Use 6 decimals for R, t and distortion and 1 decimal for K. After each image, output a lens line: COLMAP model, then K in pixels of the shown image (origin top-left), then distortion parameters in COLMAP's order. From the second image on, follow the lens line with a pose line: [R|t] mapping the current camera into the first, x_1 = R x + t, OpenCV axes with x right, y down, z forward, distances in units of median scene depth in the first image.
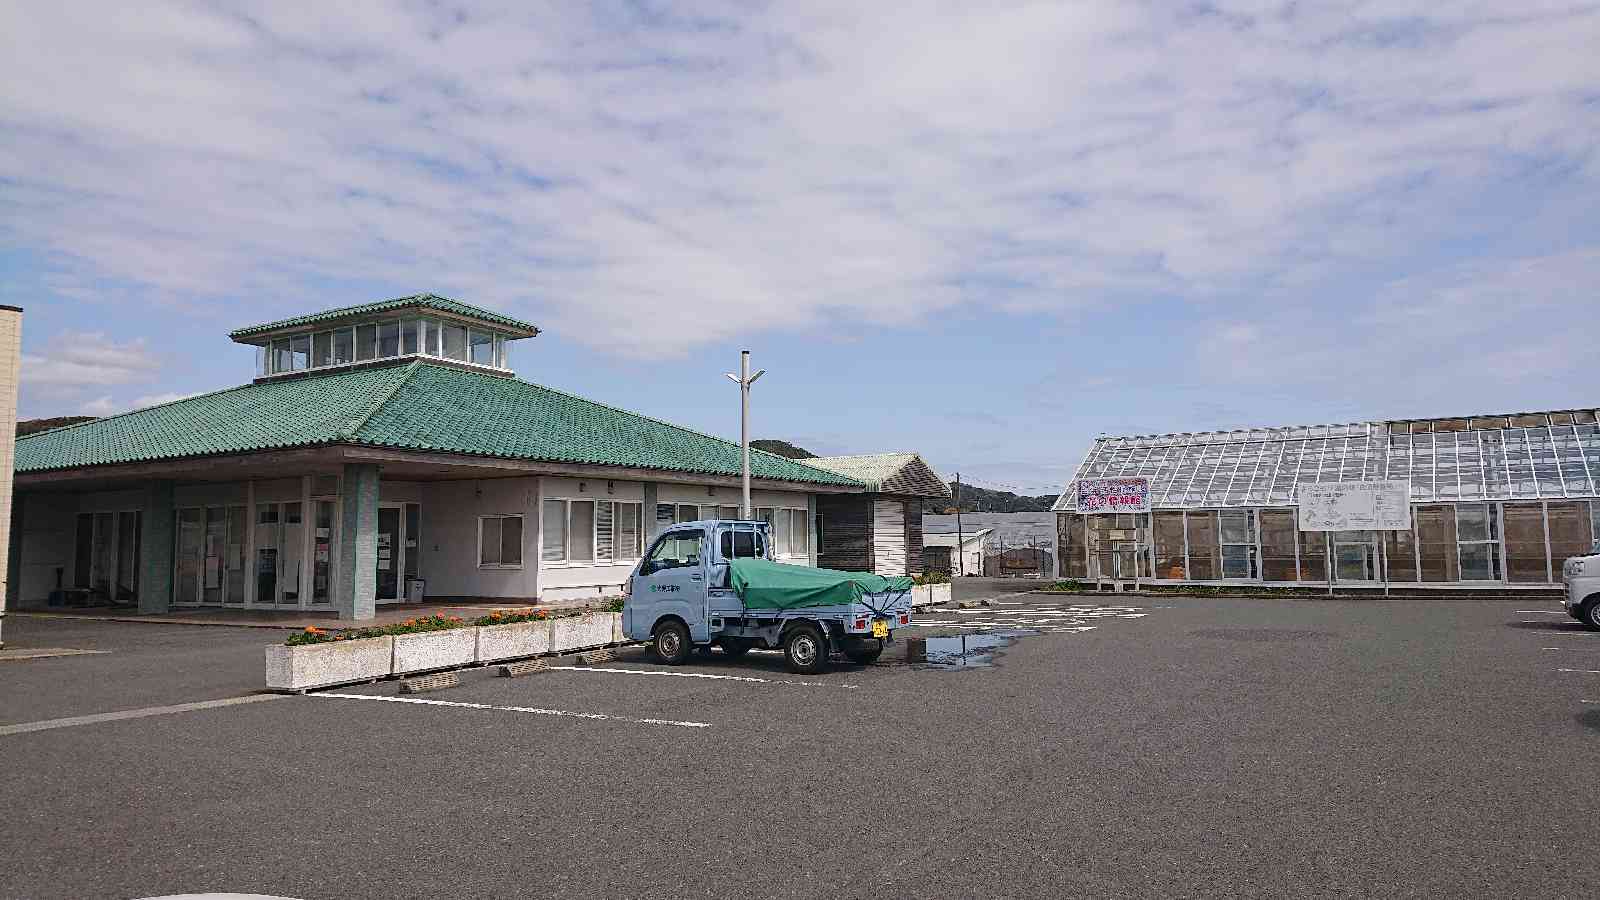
lens RADIAL K [[980.8, 0, 799.0], [0, 980.8, 477.3], [0, 0, 1]] dist [0.041901, 0.000108]
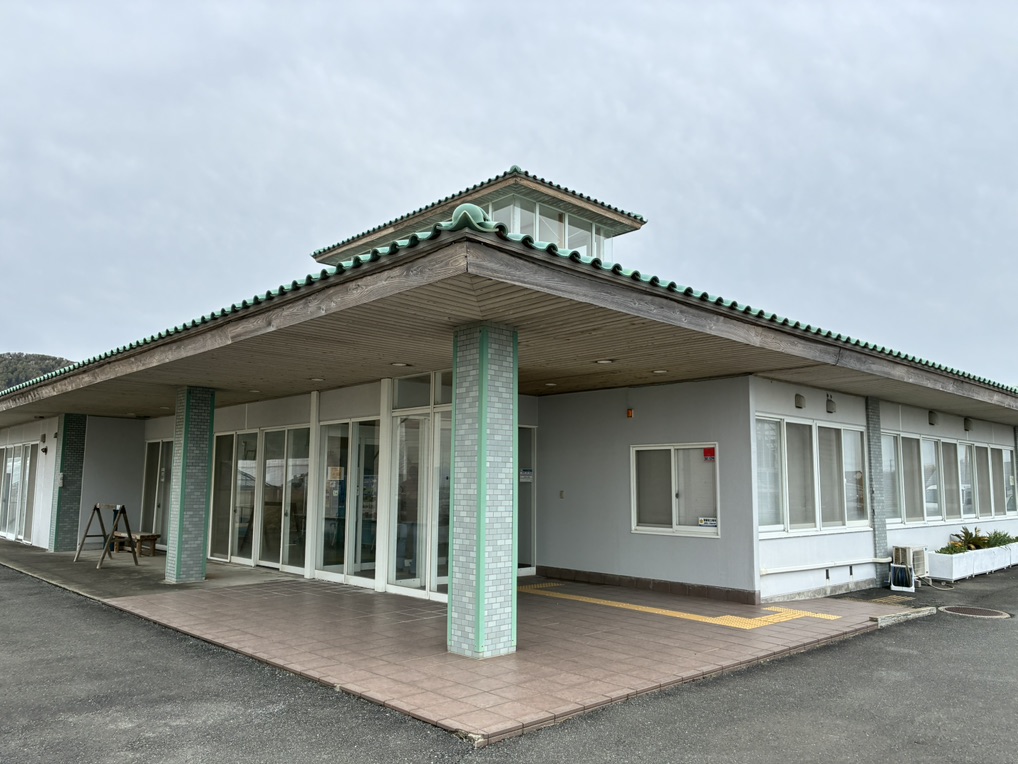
lens RADIAL K [[782.1, 0, 509.0], [0, 782.1, 382.0], [0, 0, 1]] dist [-0.055491, -0.000354]
pose [[0.955427, -0.018375, -0.294654, -0.258227], [-0.001859, 0.997667, -0.068242, 0.032702], [0.295221, 0.065748, 0.953164, 0.514805]]
